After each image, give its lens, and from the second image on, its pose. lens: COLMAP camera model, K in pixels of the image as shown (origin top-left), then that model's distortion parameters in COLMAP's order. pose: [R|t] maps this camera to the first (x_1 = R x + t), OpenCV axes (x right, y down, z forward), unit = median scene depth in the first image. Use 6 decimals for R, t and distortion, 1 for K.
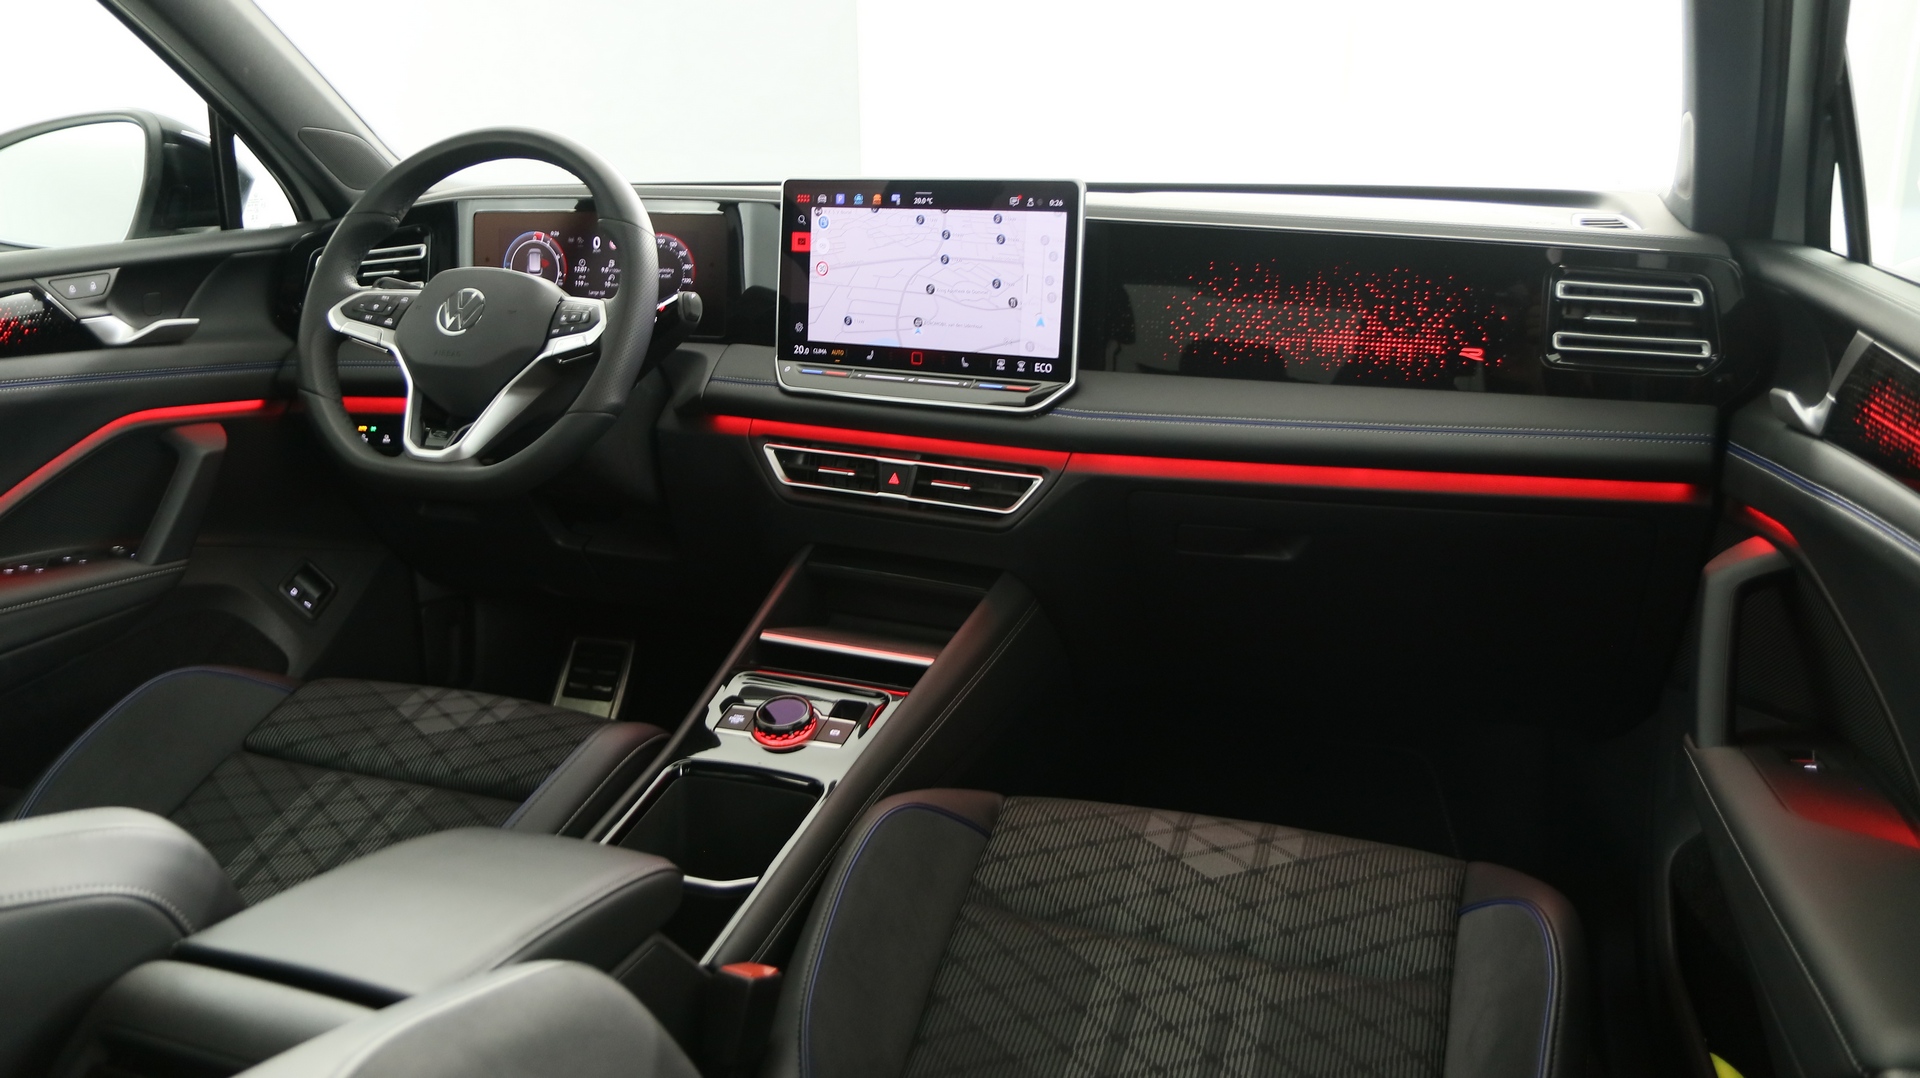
lens RADIAL K [[1463.9, 0, 947.0], [0, 1463.9, 541.7], [0, 0, 1]] dist [-0.009425, 0.006327]
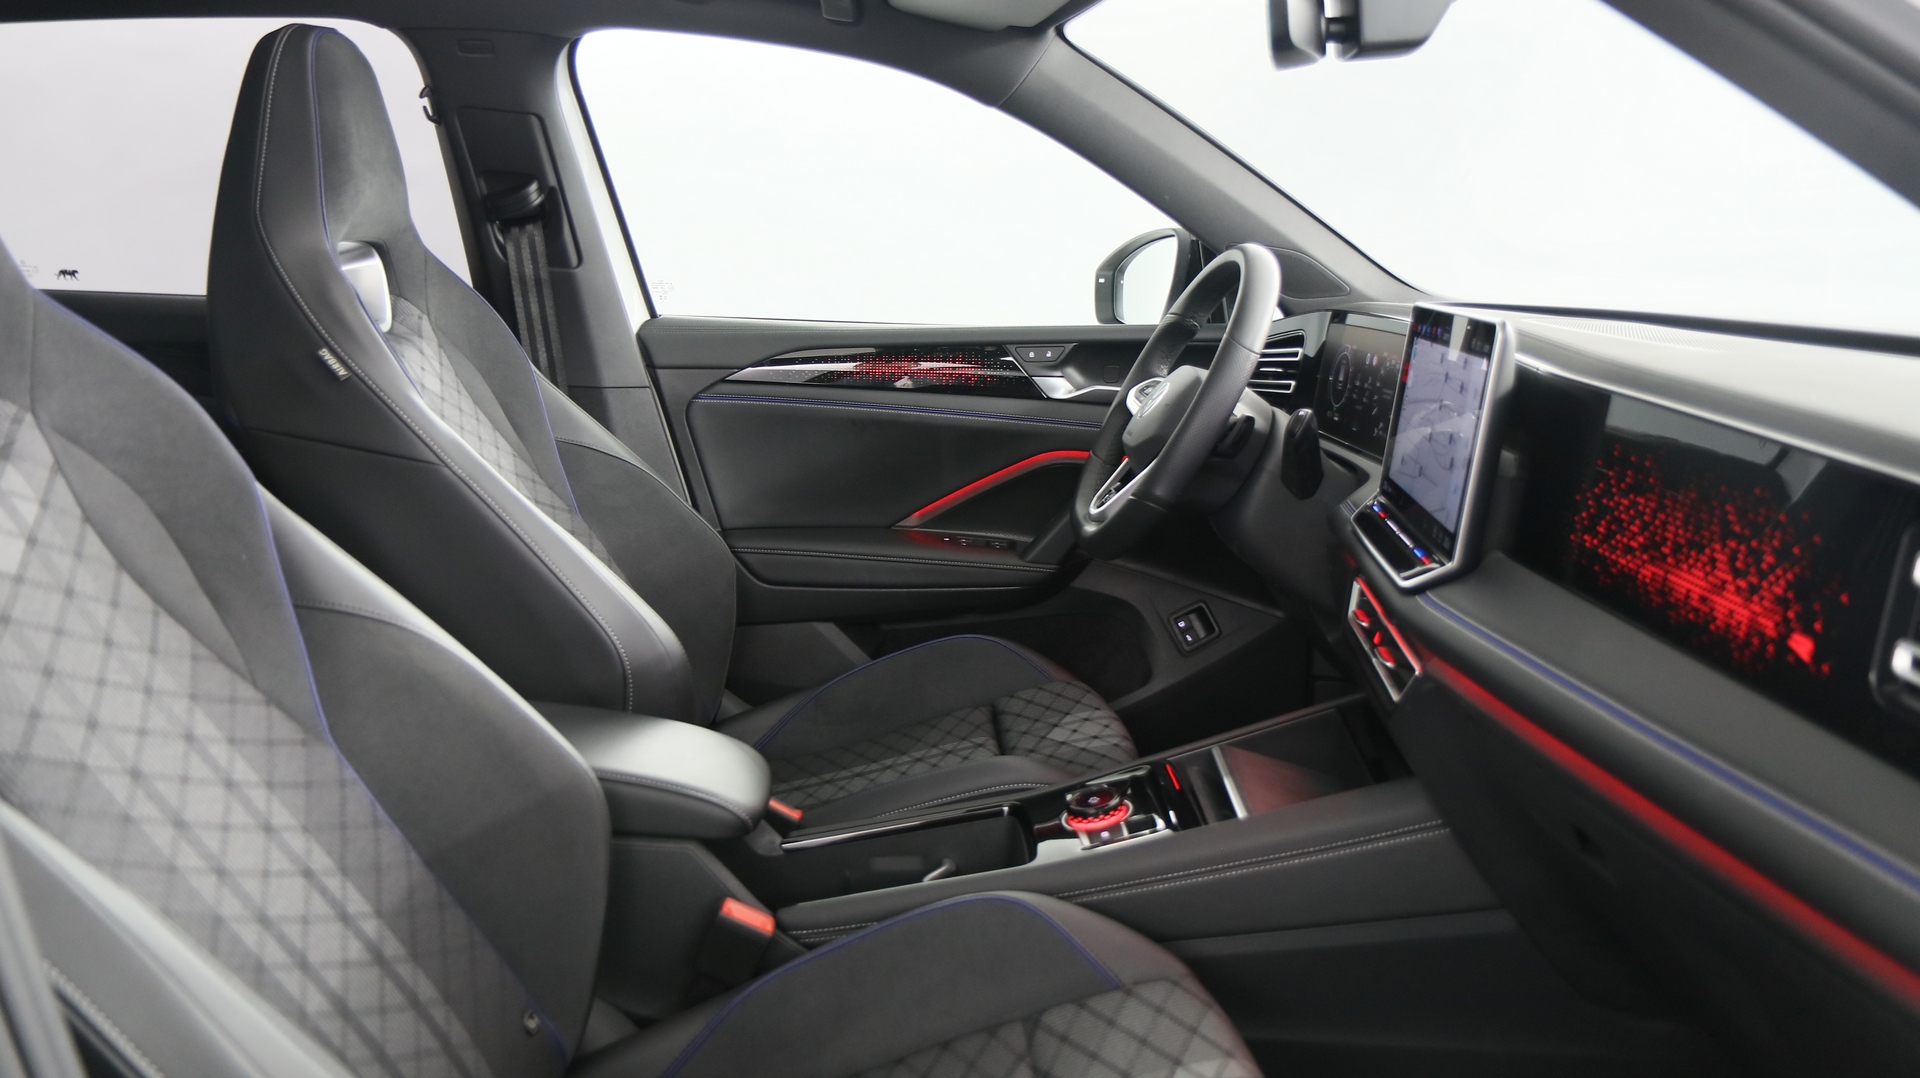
lens RADIAL K [[1473.1, 0, 954.2], [0, 1473.1, 546.2], [0, 0, 1]] dist [-0.010469, -0.001610]
pose [[0.383629, 0.200345, -0.901494, 0.672046], [-0.261540, 0.959788, 0.102002, -0.122552], [0.885678, 0.196646, 0.420600, 0.385194]]
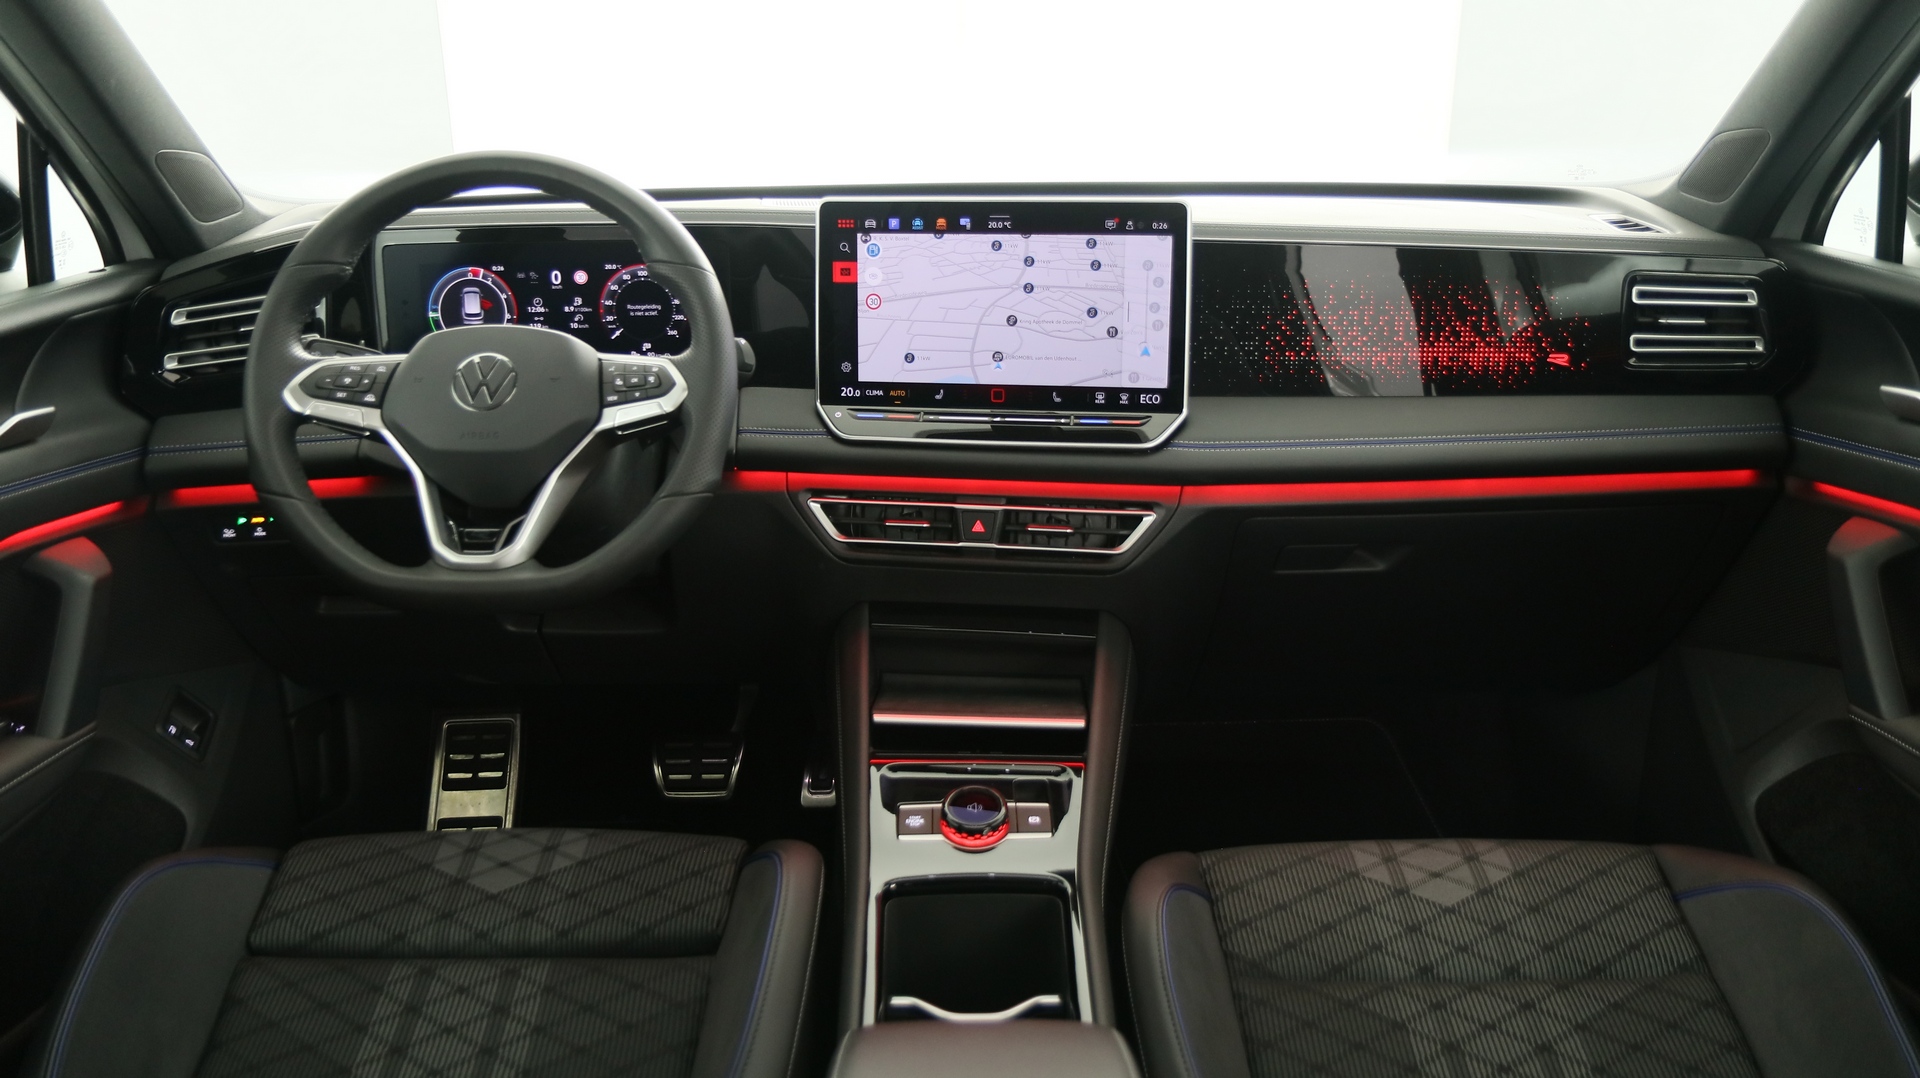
lens RADIAL K [[1473.1, 0, 954.2], [0, 1473.1, 546.2], [0, 0, 1]] dist [-0.010469, -0.001610]
pose [[0.940664, -0.109756, 0.321099, -0.353710], [0.095409, 0.993620, 0.060132, -0.088814], [-0.325650, -0.025928, 0.945135, 0.128021]]
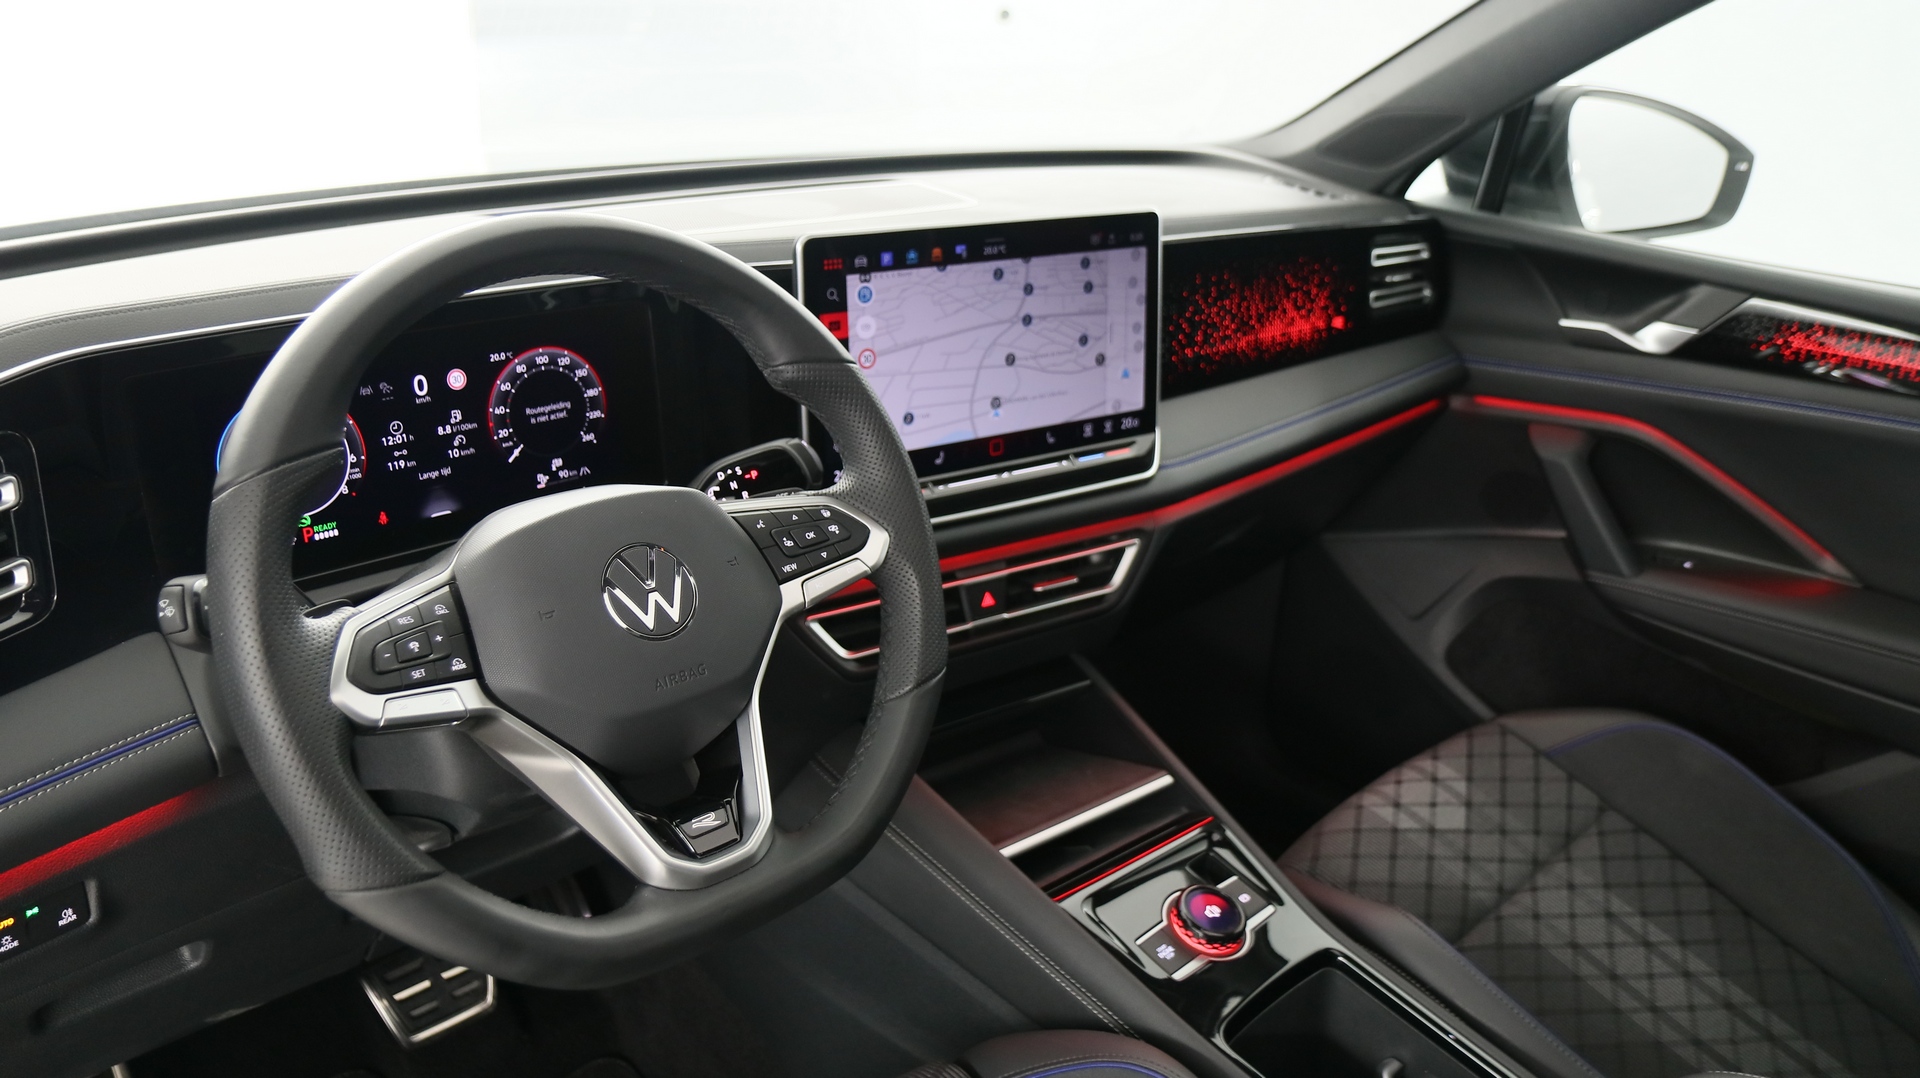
lens RADIAL K [[1443.2, 0, 962.2], [0, 1443.2, 548.4], [0, 0, 1]] dist [-0.009521, -0.001608]
pose [[0.434721, -0.322540, 0.840824, -0.700346], [0.191017, 0.945443, 0.263912, -0.281935], [-0.880074, 0.045884, 0.472615, 0.646913]]
